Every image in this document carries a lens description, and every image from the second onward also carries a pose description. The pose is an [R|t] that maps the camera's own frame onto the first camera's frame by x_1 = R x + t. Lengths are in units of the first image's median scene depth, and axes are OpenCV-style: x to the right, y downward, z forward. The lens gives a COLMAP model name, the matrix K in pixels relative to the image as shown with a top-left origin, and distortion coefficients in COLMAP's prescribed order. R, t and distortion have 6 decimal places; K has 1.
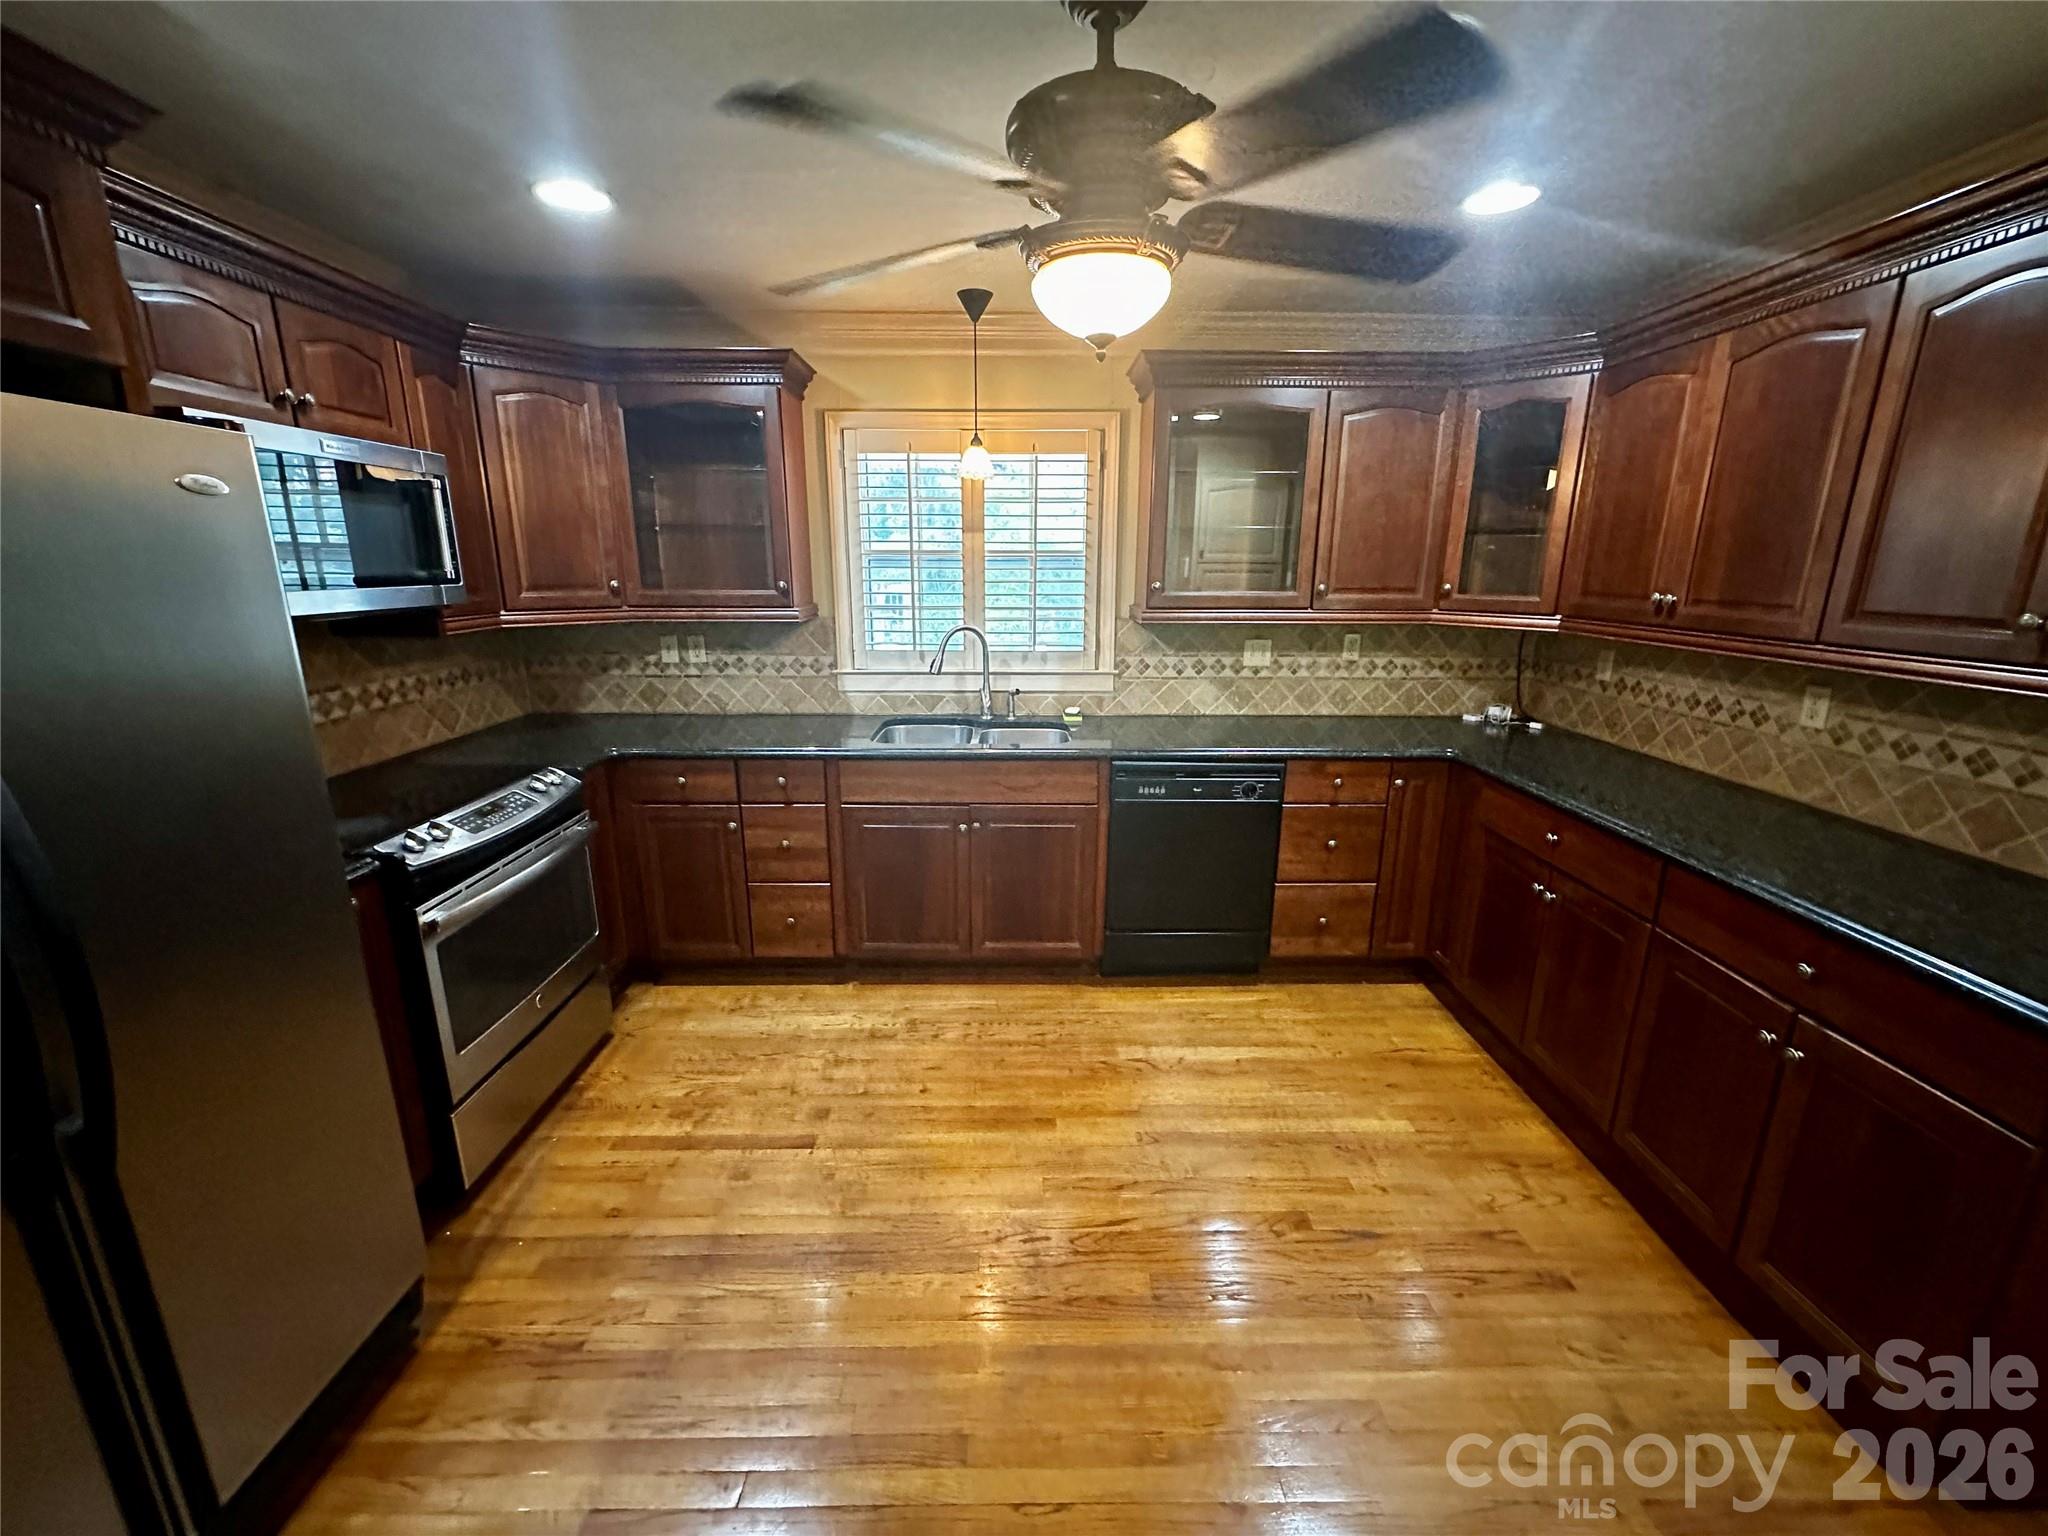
lens RADIAL K [[818.1, 0, 1025.8], [0, 818.1, 765.9], [0, 0, 1]] dist [-0.002207, 0.000417]
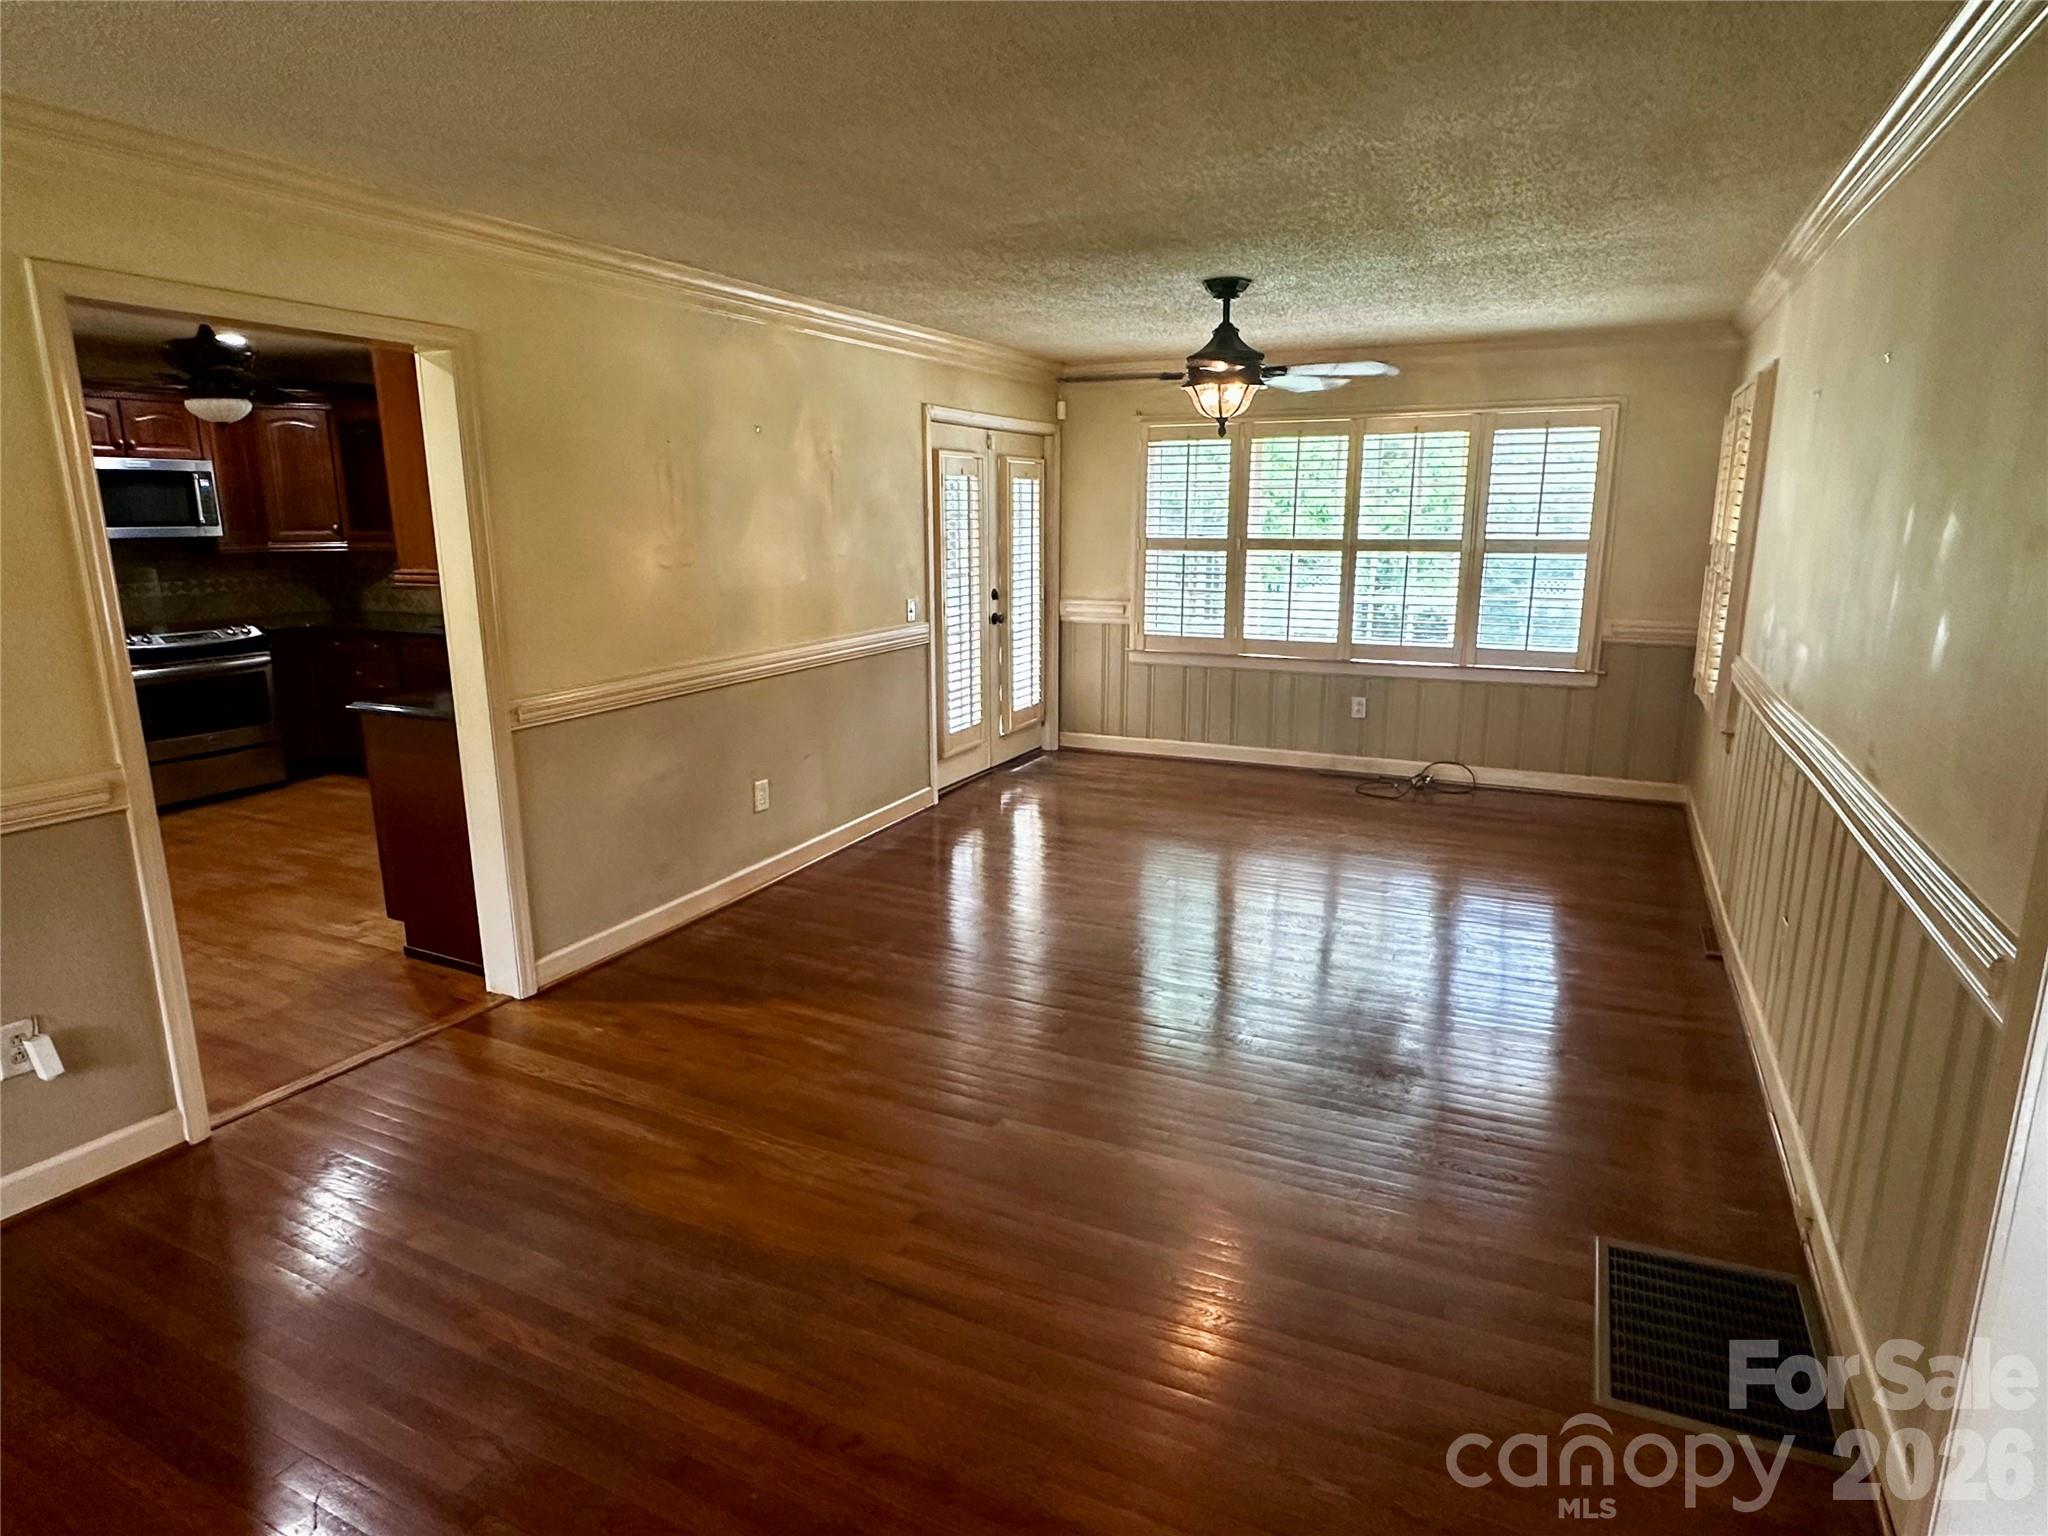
lens RADIAL K [[1155.9, 0, 1020.9], [0, 1155.9, 766.4], [0, 0, 1]] dist [0.003760, 0.006372]
pose [[0.894620, 0.093089, -0.437024, 1.811698], [-0.103276, 0.994653, 0.000452, 0.116493], [0.434729, 0.044730, 0.899450, -0.497746]]
